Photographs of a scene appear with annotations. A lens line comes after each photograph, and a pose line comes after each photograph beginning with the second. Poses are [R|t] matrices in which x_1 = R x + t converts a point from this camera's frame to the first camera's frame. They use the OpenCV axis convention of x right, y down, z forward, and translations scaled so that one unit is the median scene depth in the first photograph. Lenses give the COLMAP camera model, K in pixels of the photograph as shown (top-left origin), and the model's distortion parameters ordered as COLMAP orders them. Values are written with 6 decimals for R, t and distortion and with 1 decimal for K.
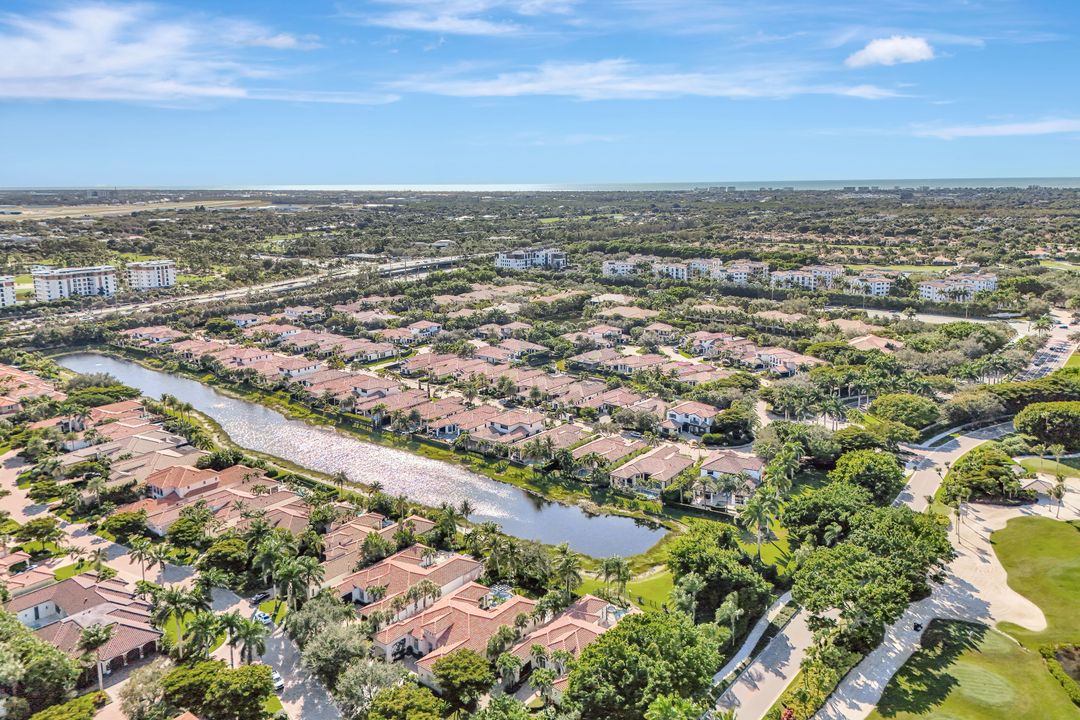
lens RADIAL K [[794.7, 0, 540.6], [0, 794.7, 301.5], [0, 0, 1]] dist [0.101781, -0.086831]
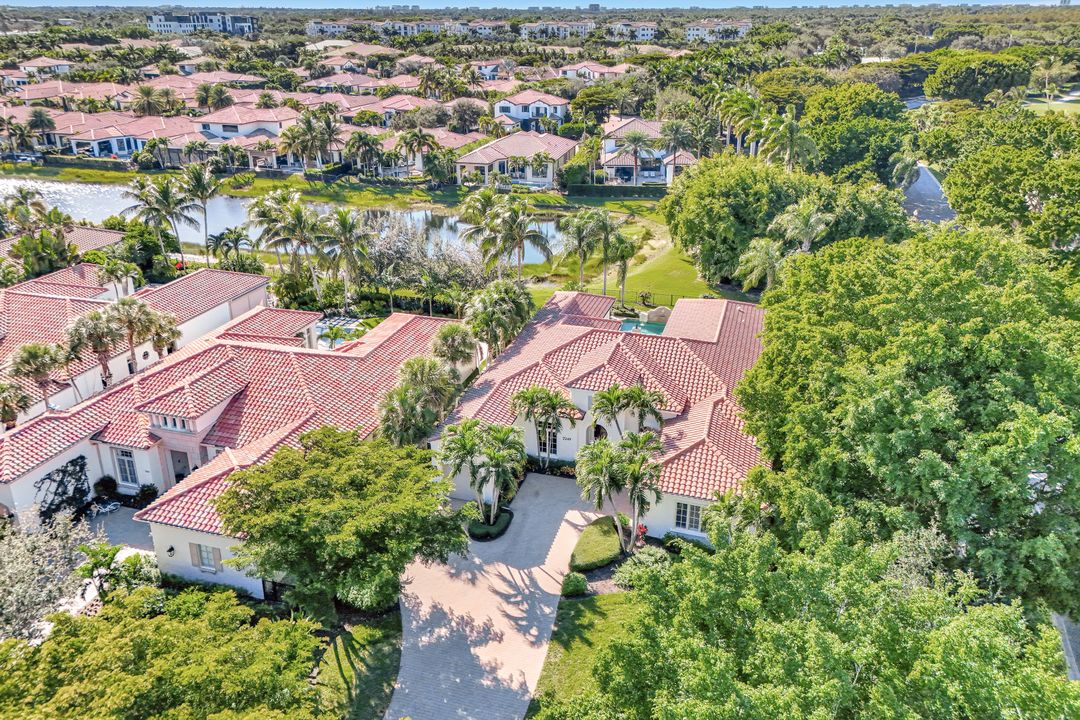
lens RADIAL K [[822.8, 0, 541.6], [0, 822.8, 297.8], [0, 0, 1]] dist [0.093105, -0.105581]
pose [[0.928979, -0.120913, 0.349825, -0.110482], [0.053292, 0.978983, 0.196855, 0.305890], [-0.366275, -0.164231, 0.915899, 0.659431]]
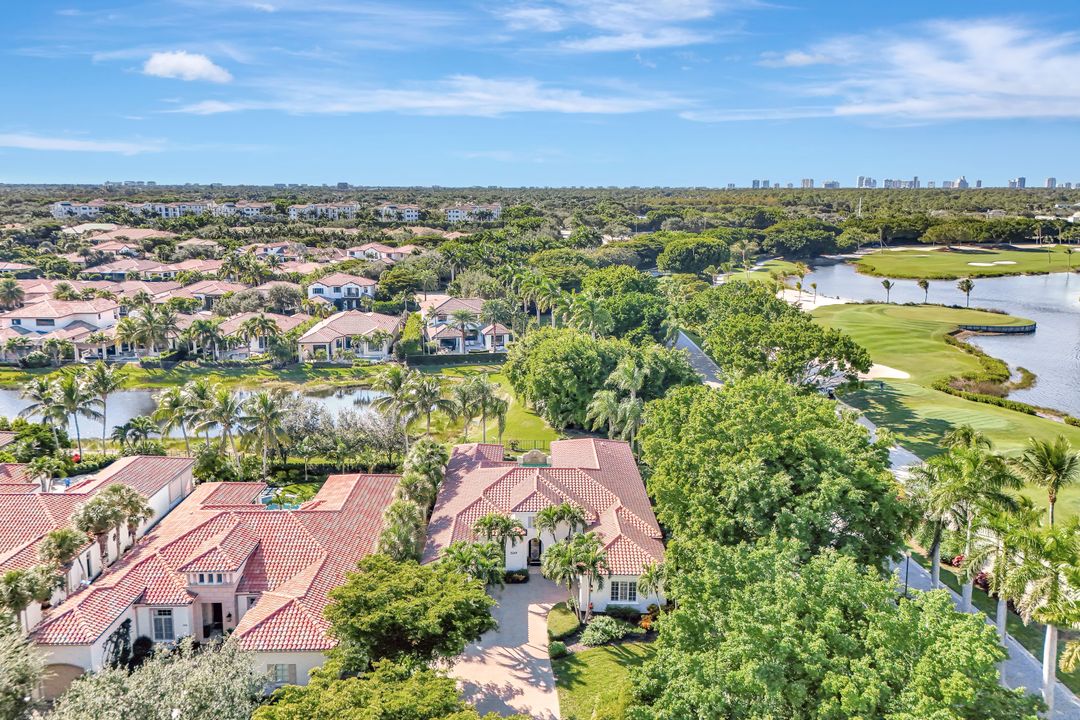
lens RADIAL K [[794.7, 0, 540.6], [0, 794.7, 301.5], [0, 0, 1]] dist [0.101781, -0.086831]
pose [[0.778193, -0.085354, 0.622198, -0.235088], [0.087853, 0.995775, 0.026723, 0.283696], [-0.621850, 0.033866, 0.782404, 0.601782]]
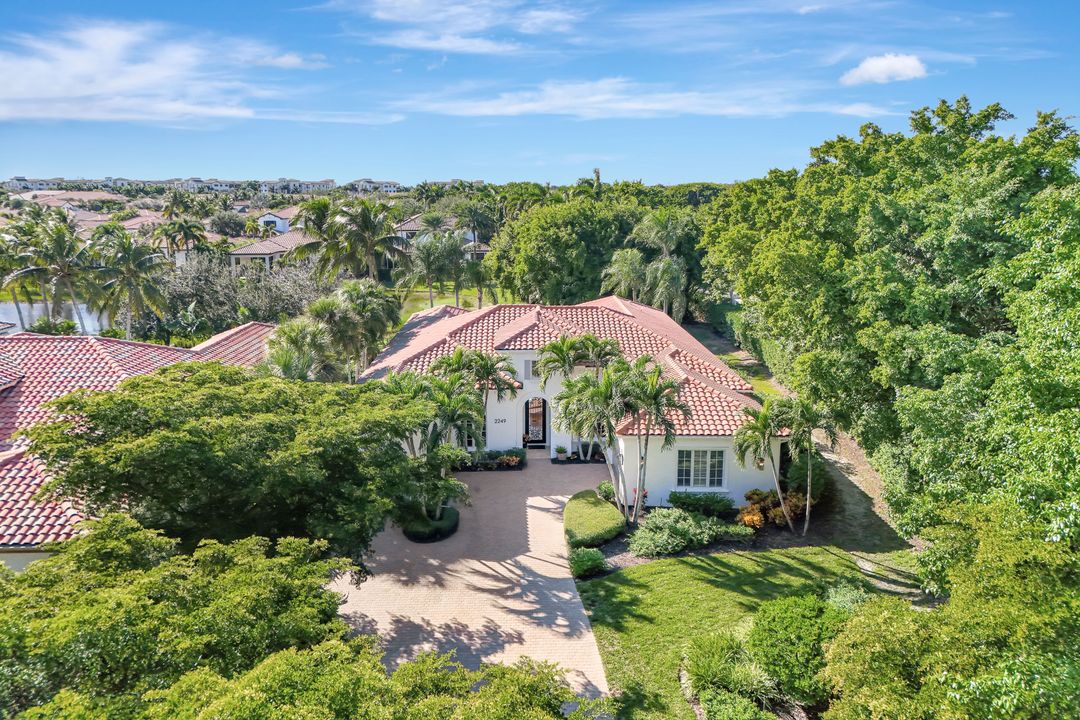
lens RADIAL K [[794.7, 0, 540.6], [0, 794.7, 301.5], [0, 0, 1]] dist [0.101781, -0.086831]
pose [[0.765101, -0.089283, 0.637690, -0.137386], [0.091720, 0.995353, 0.029314, 0.383442], [-0.637344, 0.036061, 0.769735, 0.748487]]
